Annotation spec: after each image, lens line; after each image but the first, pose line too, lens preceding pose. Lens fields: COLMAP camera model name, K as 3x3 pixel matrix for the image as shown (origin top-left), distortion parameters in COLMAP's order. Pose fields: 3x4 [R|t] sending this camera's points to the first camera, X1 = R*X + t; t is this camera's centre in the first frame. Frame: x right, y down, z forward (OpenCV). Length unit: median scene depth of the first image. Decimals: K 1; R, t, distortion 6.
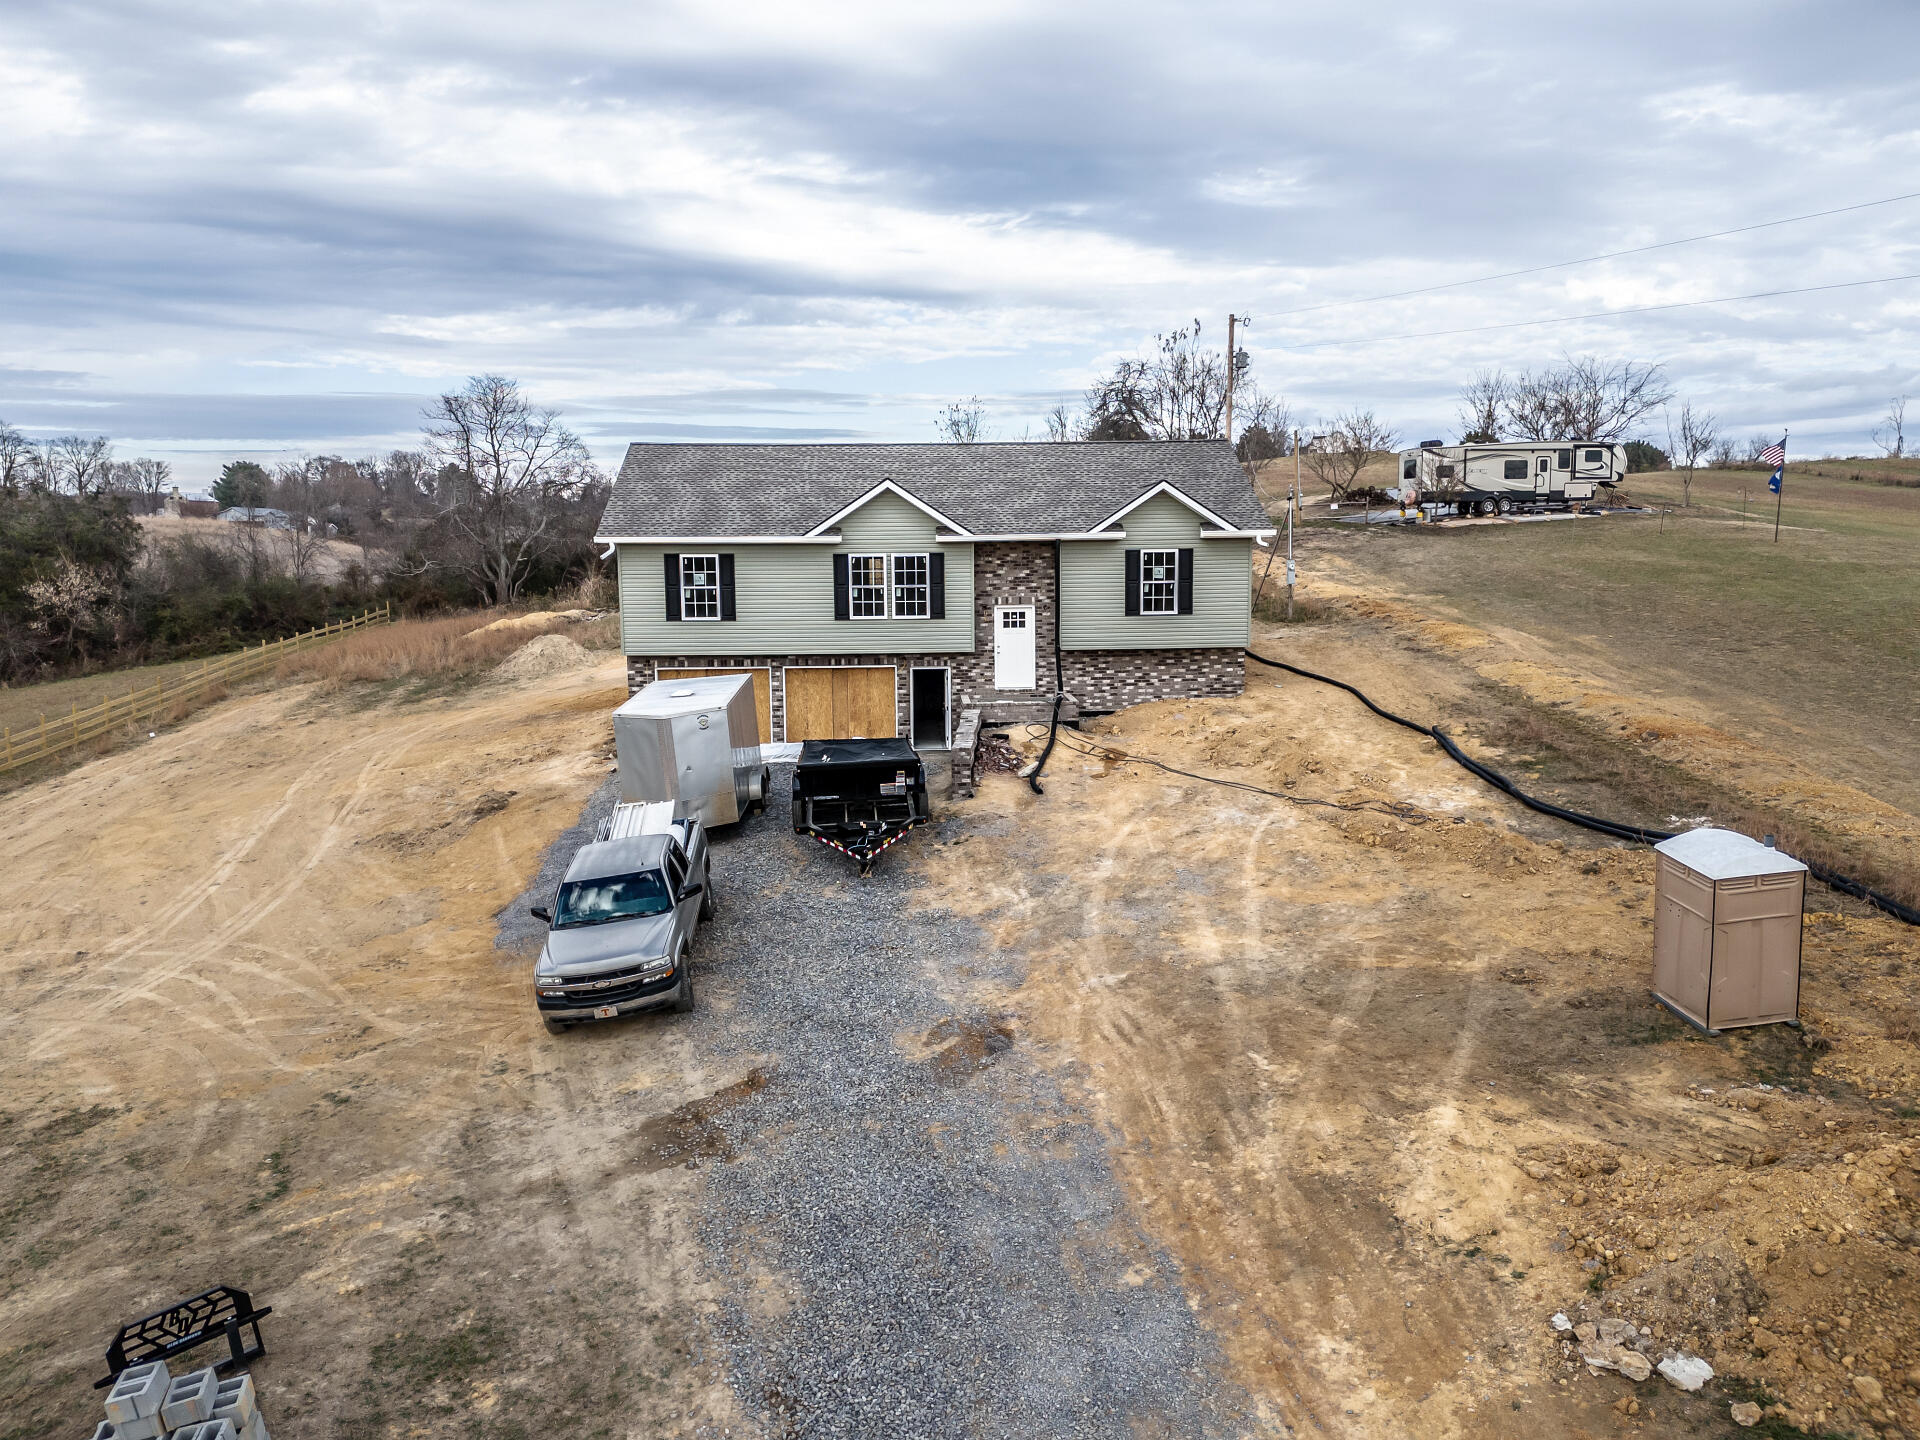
lens RADIAL K [[1400.1, 0, 956.9], [0, 1400.1, 725.1], [0, 0, 1]] dist [0.073145, -0.071780]
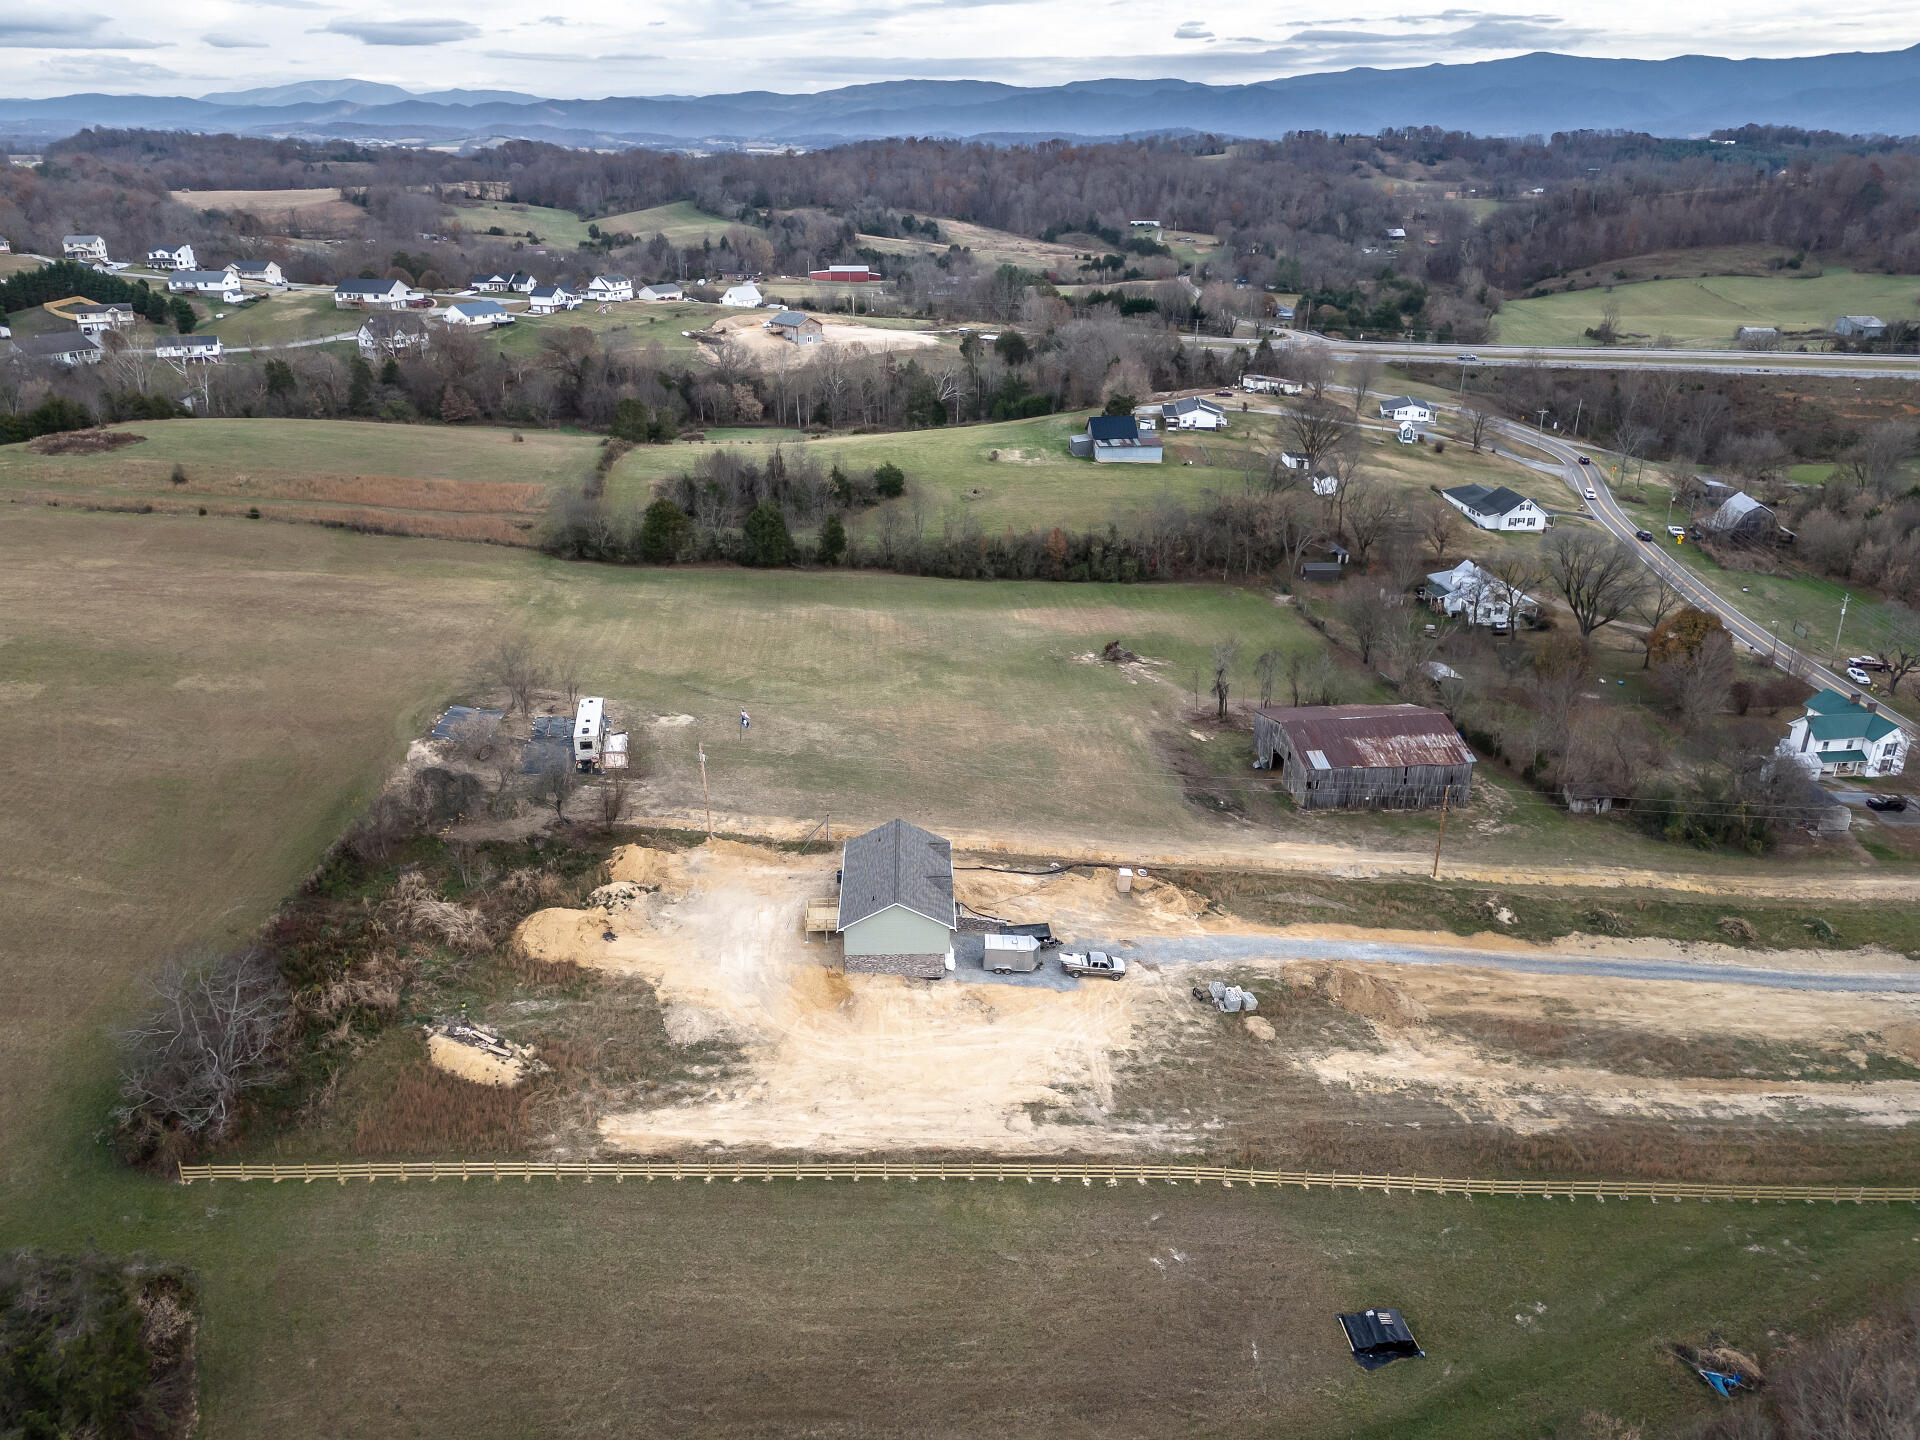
lens RADIAL K [[1400.1, 0, 960.5], [0, 1400.1, 724.2], [0, 0, 1]] dist [0.073145, -0.071780]
pose [[0.009846, -0.379632, 0.925085, -3.373093], [0.116813, 0.919233, 0.375987, -1.956644], [-0.993105, 0.104361, 0.053397, 0.727541]]
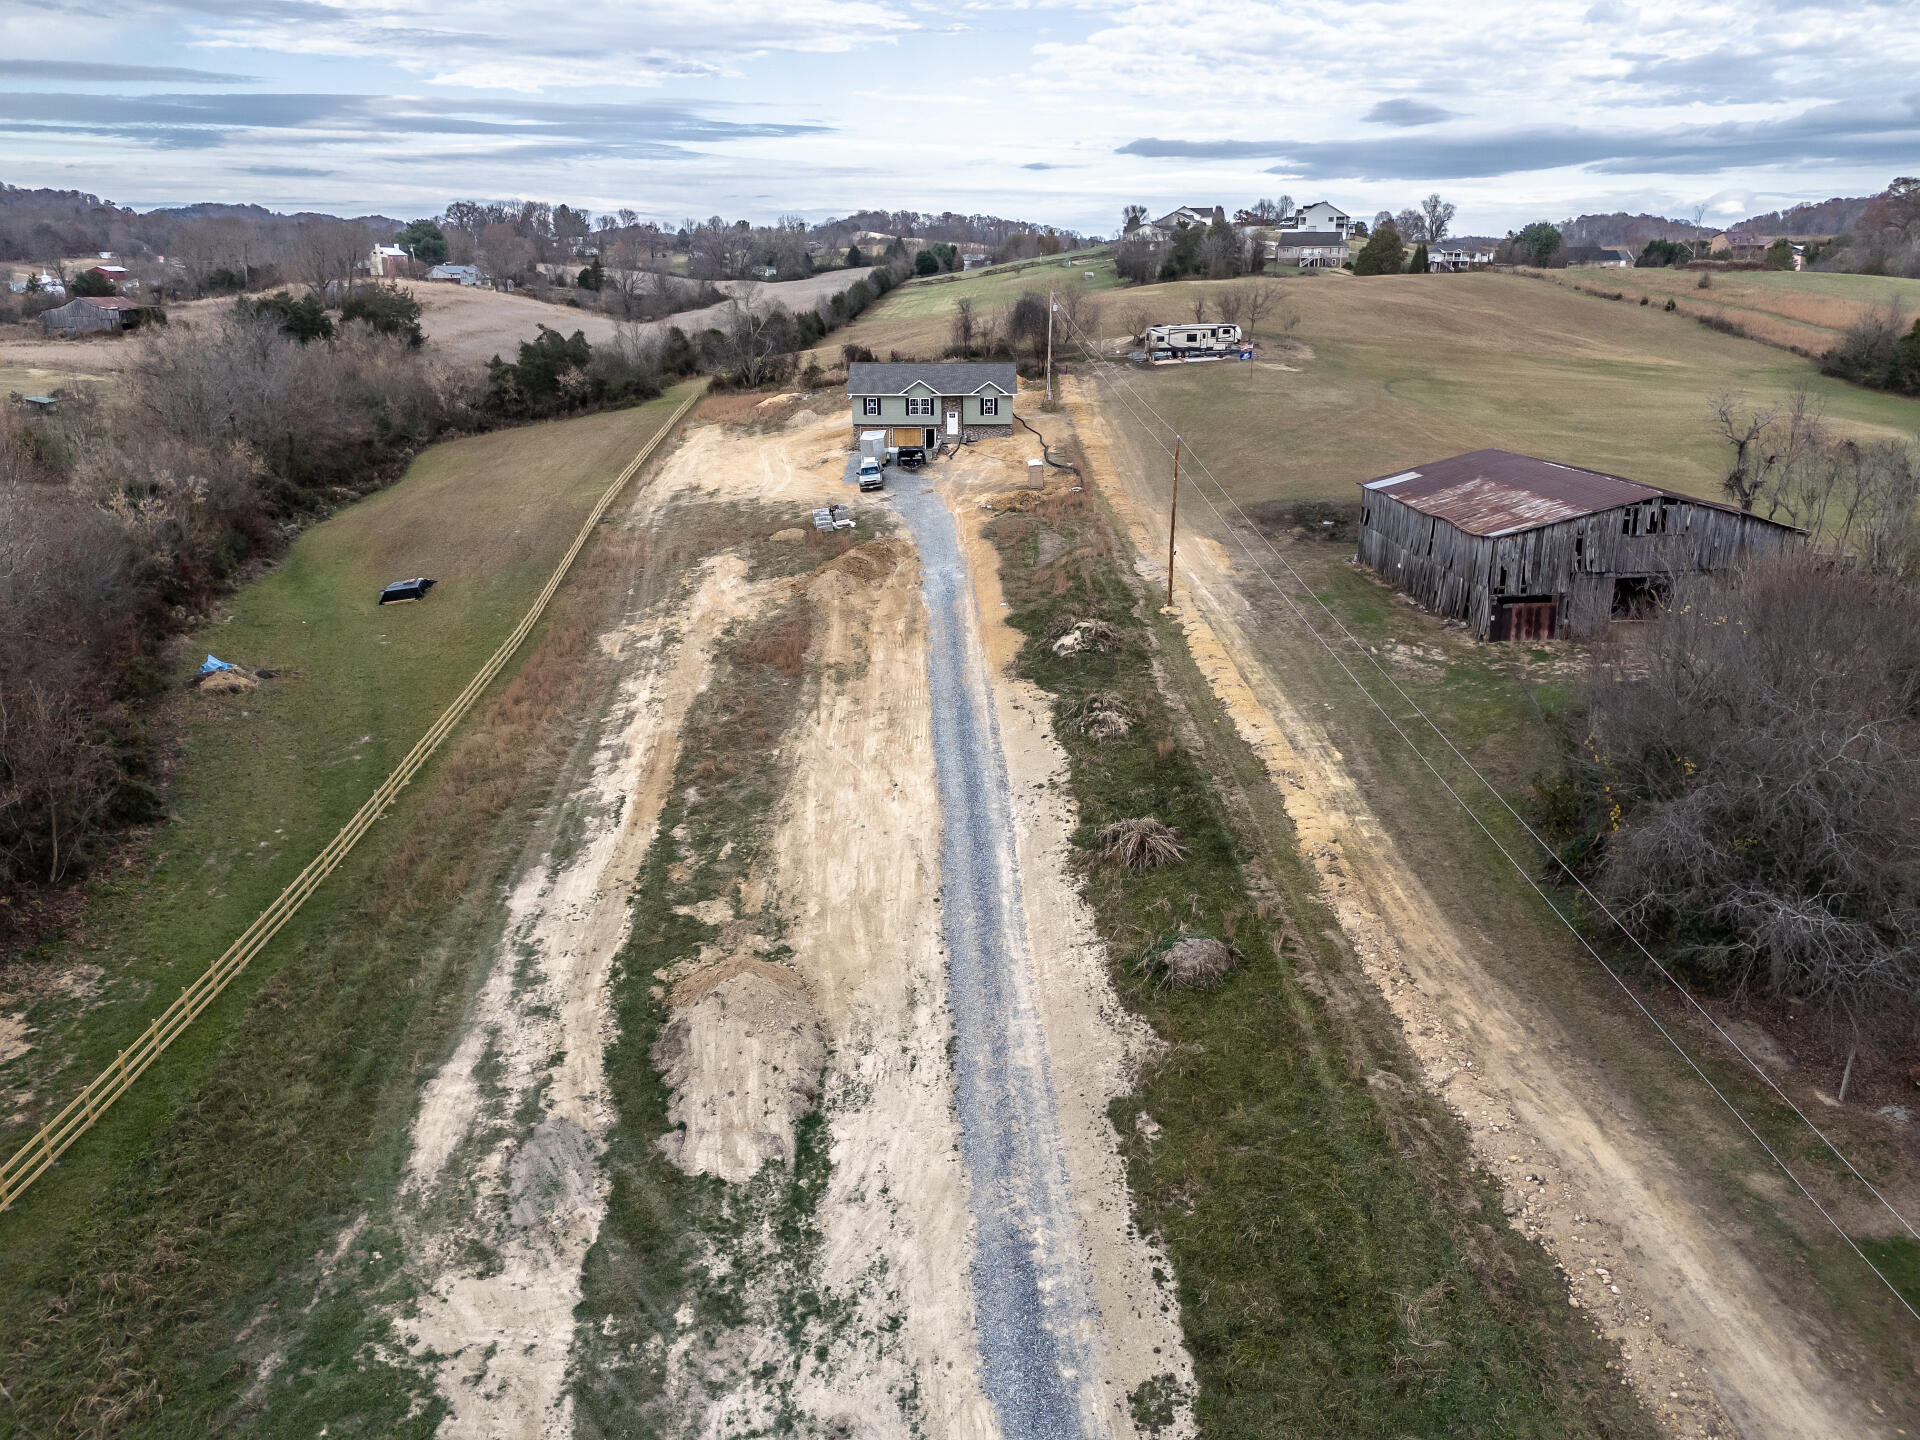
lens RADIAL K [[1400.1, 0, 959.7], [0, 1400.1, 718.9], [0, 0, 1]] dist [0.073145, -0.071780]
pose [[0.999003, 0.023210, -0.038135, 0.235420], [-0.015656, 0.982120, 0.187605, 0.019270], [0.041807, -0.186821, 0.981504, -3.045321]]
